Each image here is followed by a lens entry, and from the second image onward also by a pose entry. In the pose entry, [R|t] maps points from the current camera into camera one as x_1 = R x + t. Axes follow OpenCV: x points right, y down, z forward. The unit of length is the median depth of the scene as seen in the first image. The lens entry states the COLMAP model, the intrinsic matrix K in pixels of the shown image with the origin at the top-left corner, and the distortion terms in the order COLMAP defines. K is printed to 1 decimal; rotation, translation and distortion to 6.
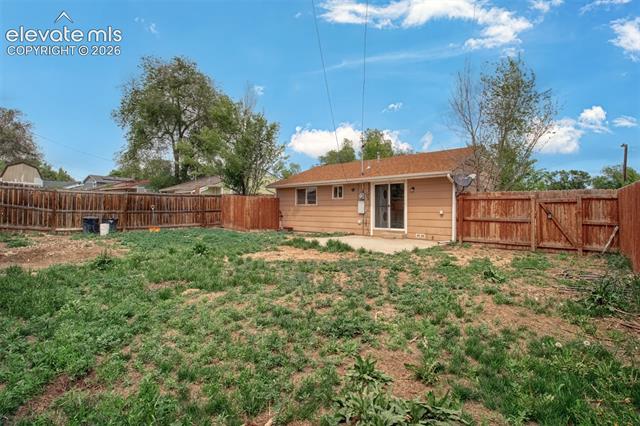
lens RADIAL K [[312.4, 0, 319.8], [0, 312.4, 207.3], [0, 0, 1]] dist [-0.012091, -0.000171]
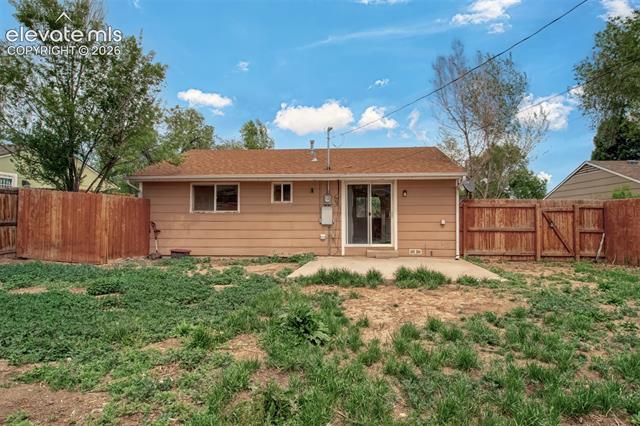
lens RADIAL K [[312.4, 0, 319.8], [0, 312.4, 207.3], [0, 0, 1]] dist [-0.012091, -0.000171]
pose [[0.778517, 0.019505, 0.627320, -0.383467], [-0.001217, 0.999562, -0.029569, 0.002110], [-0.627622, 0.022256, 0.778200, 0.558058]]
